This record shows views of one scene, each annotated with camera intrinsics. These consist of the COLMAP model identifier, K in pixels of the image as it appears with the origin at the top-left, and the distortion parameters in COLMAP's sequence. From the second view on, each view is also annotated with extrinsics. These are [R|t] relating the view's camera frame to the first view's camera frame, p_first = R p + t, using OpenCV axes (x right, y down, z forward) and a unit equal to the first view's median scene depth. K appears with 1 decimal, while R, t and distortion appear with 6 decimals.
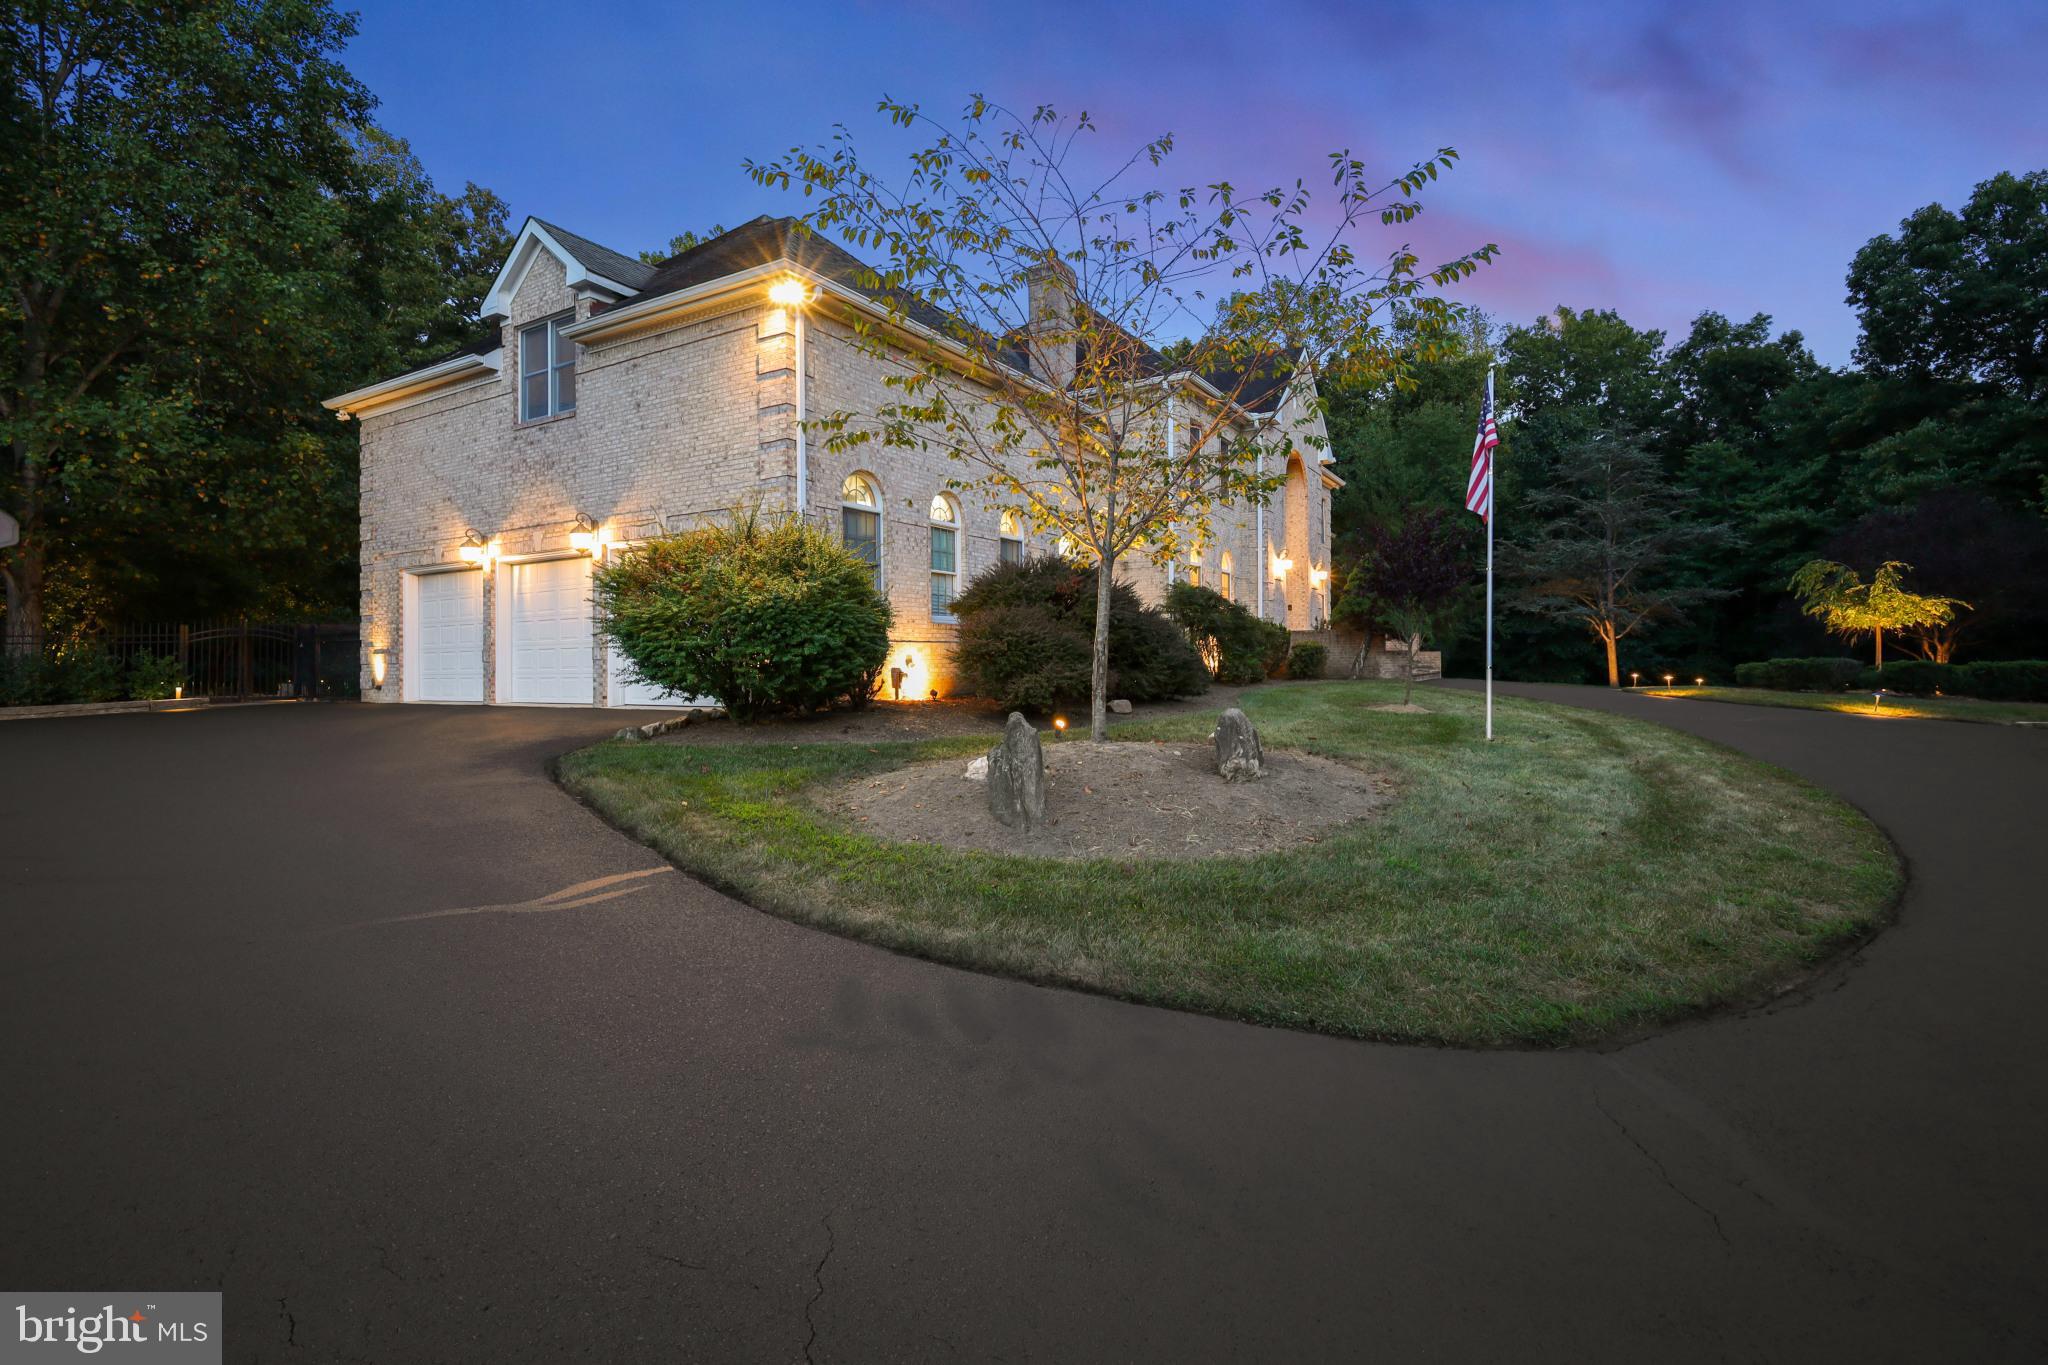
lens RADIAL K [[887.9, 0, 1008.1], [0, 887.9, 634.3], [0, 0, 1]] dist [0.005401, 0.000590]
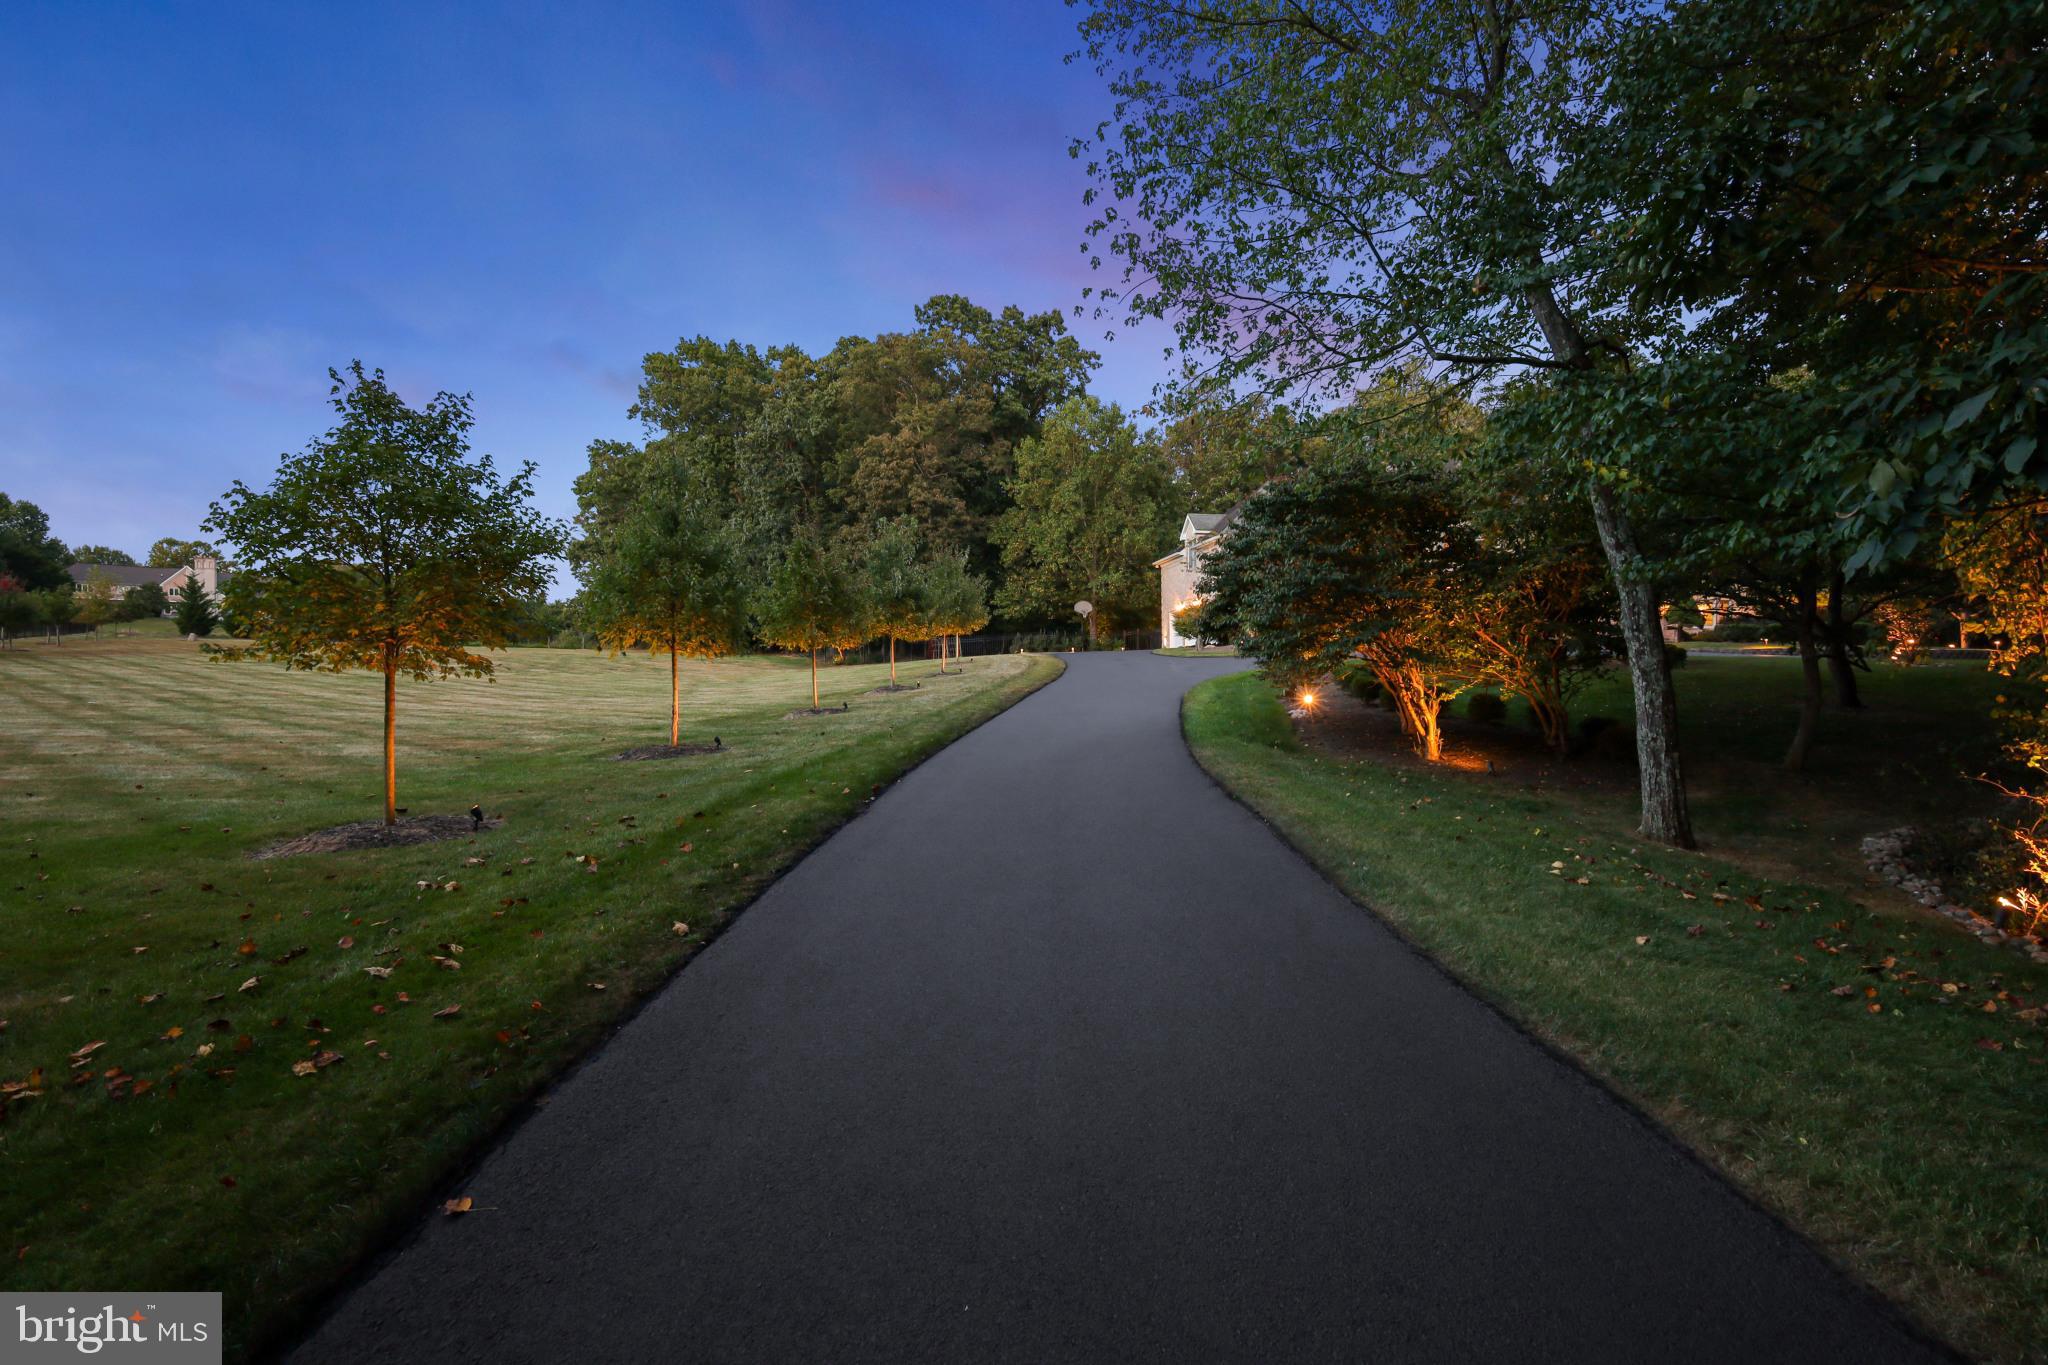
lens RADIAL K [[887.9, 0, 1026.0], [0, 887.9, 673.2], [0, 0, 1]] dist [0.005401, 0.000590]
pose [[0.625422, 0.008593, -0.780239, 1.718661], [0.013532, 0.999670, 0.021856, 0.082776], [0.780169, -0.024227, 0.625099, -1.635040]]
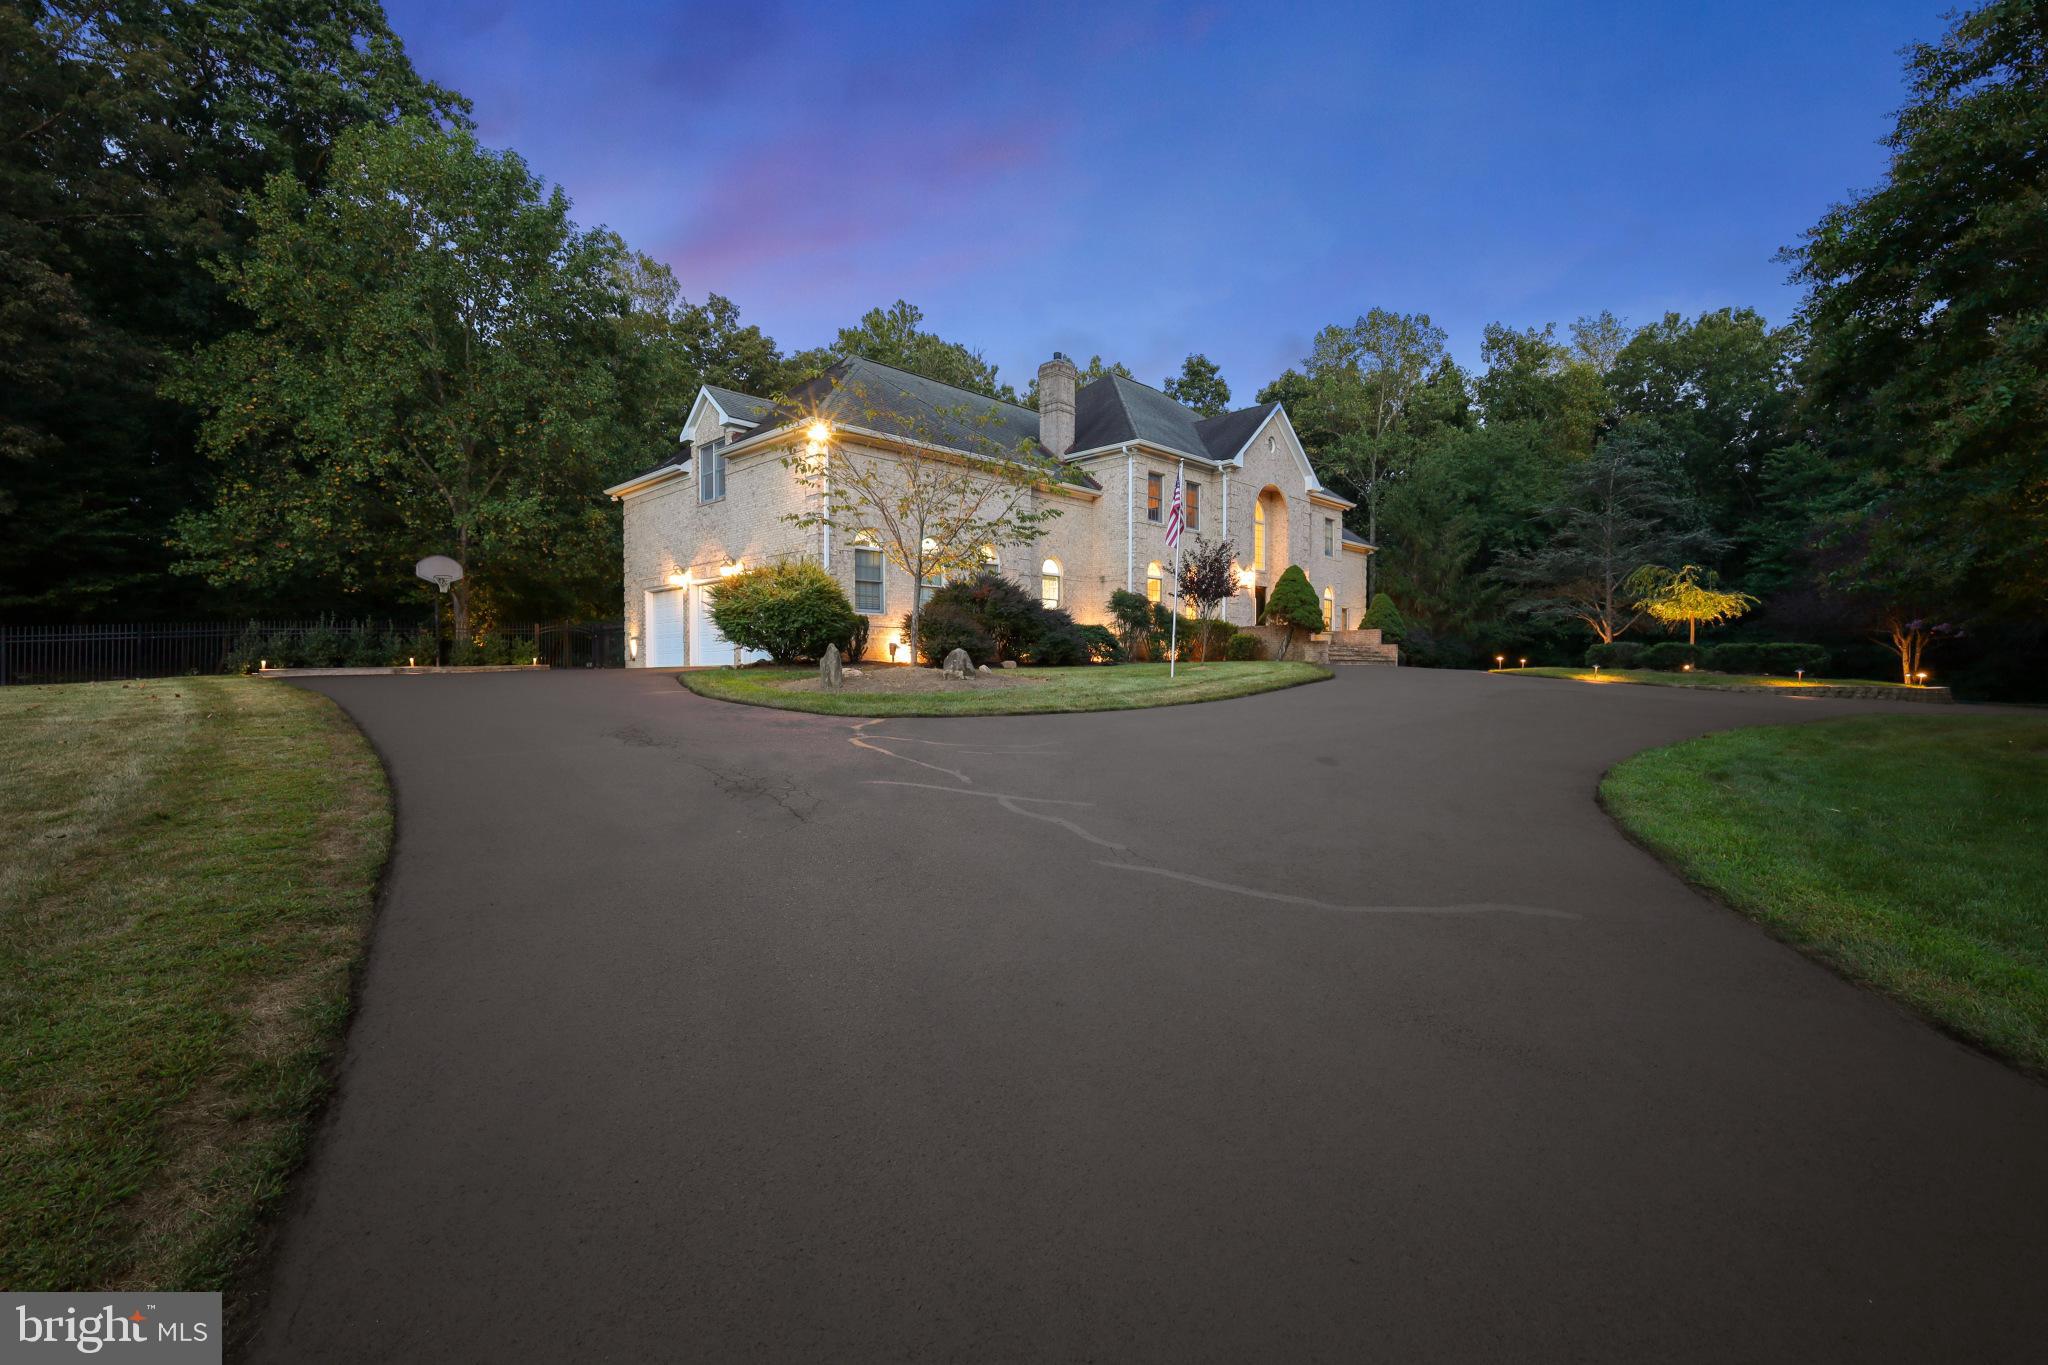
lens RADIAL K [[887.9, 0, 1023.7], [0, 887.9, 668.0], [0, 0, 1]] dist [0.005401, 0.000590]
pose [[0.972015, 0.005813, -0.234847, 0.443415], [-0.000715, 0.999762, 0.021786, 0.041753], [0.234918, -0.021009, 0.971788, -0.505049]]
